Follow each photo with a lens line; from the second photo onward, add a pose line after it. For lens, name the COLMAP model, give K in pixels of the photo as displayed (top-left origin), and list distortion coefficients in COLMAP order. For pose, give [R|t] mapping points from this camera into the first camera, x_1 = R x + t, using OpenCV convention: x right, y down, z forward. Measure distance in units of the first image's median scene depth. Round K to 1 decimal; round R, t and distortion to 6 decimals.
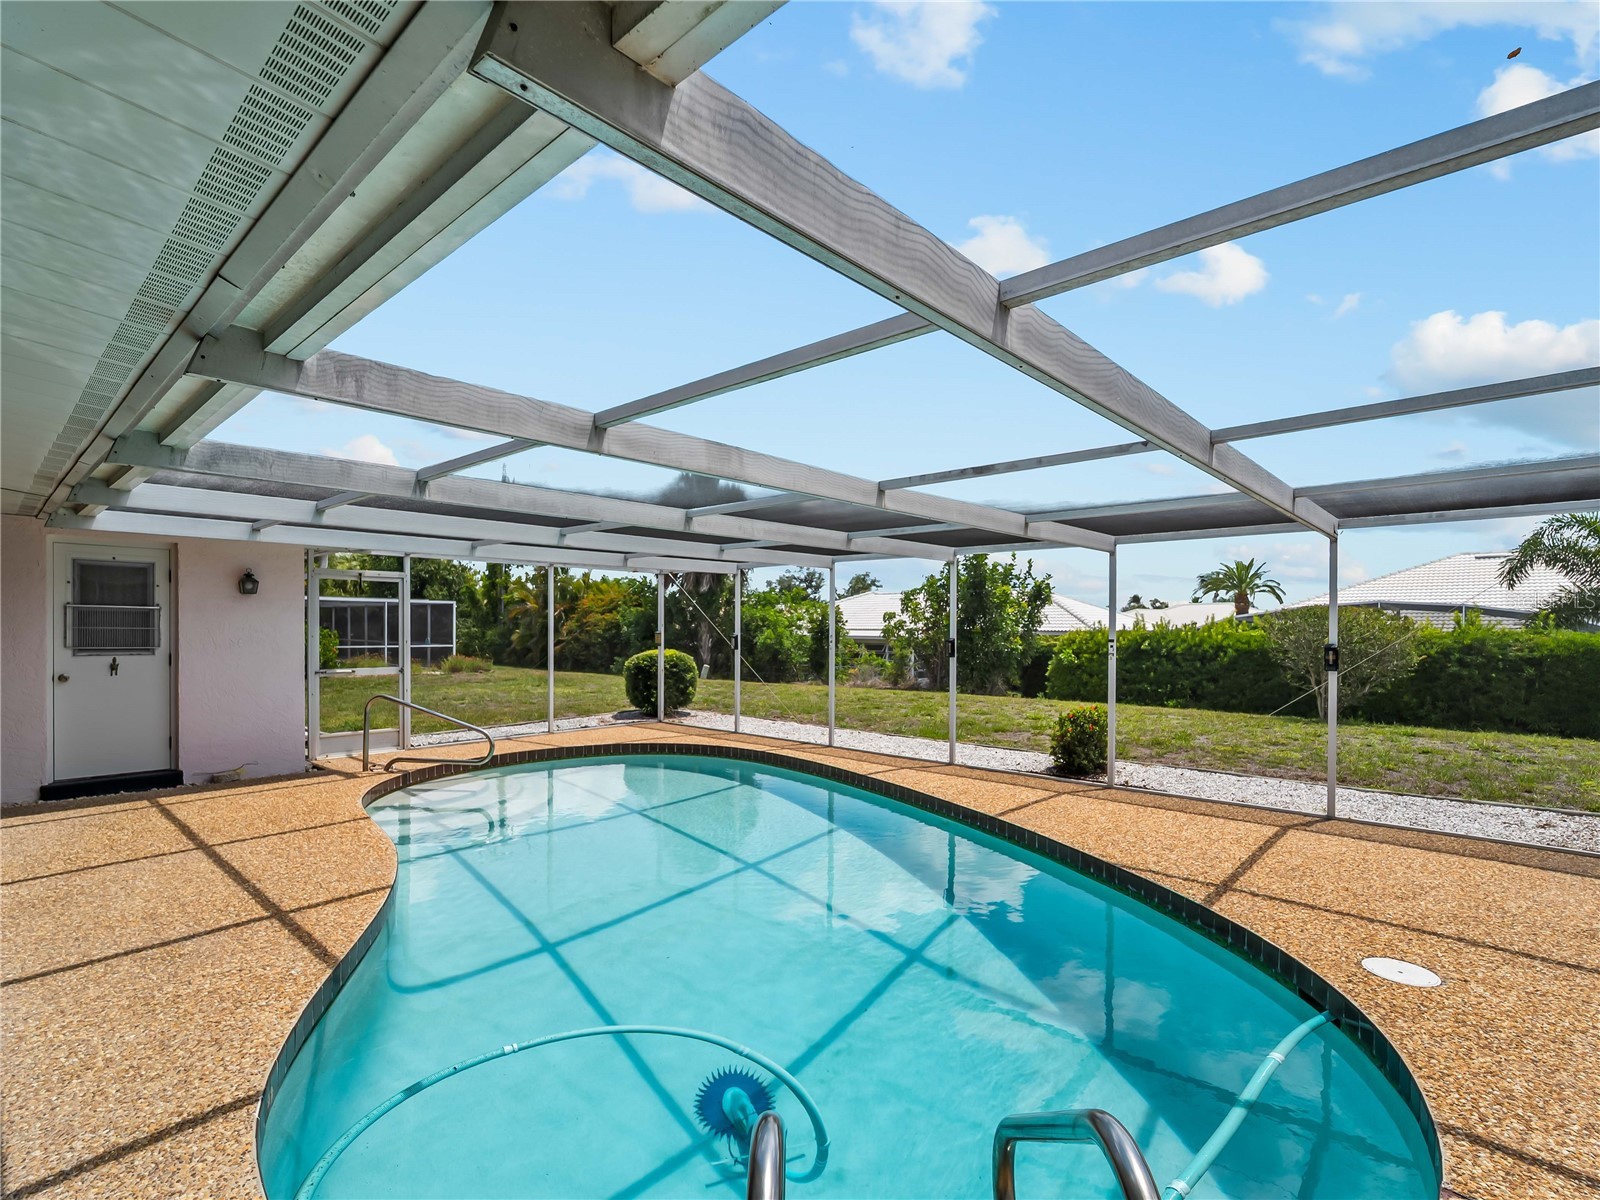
lens RADIAL K [[739.3, 0, 836.5], [0, 739.3, 643.0], [0, 0, 1]] dist [-0.002274, 0.000150]
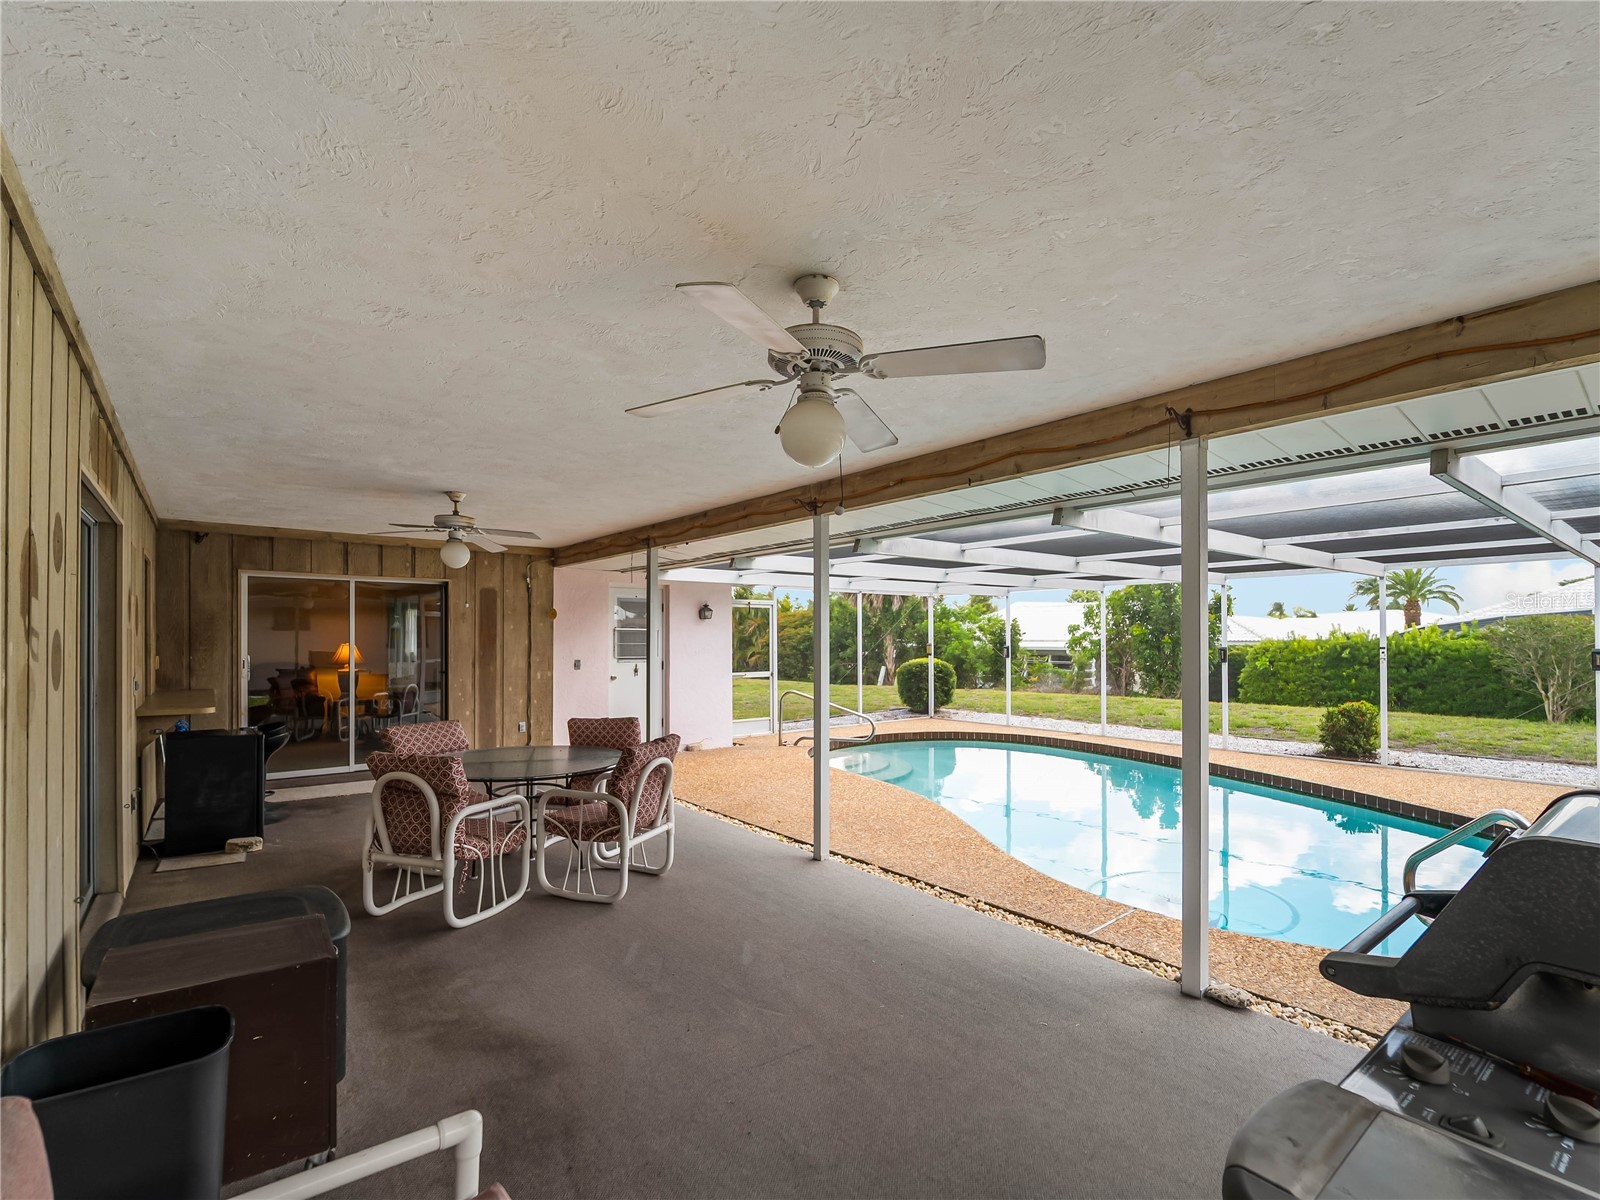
lens RADIAL K [[739.3, 0, 817.0], [0, 739.3, 636.3], [0, 0, 1]] dist [-0.002274, 0.000150]
pose [[0.987750, -0.007771, -0.155850, -0.178017], [0.003928, 0.999681, -0.024955, 0.001564], [0.155994, 0.024038, 0.987465, -0.180240]]
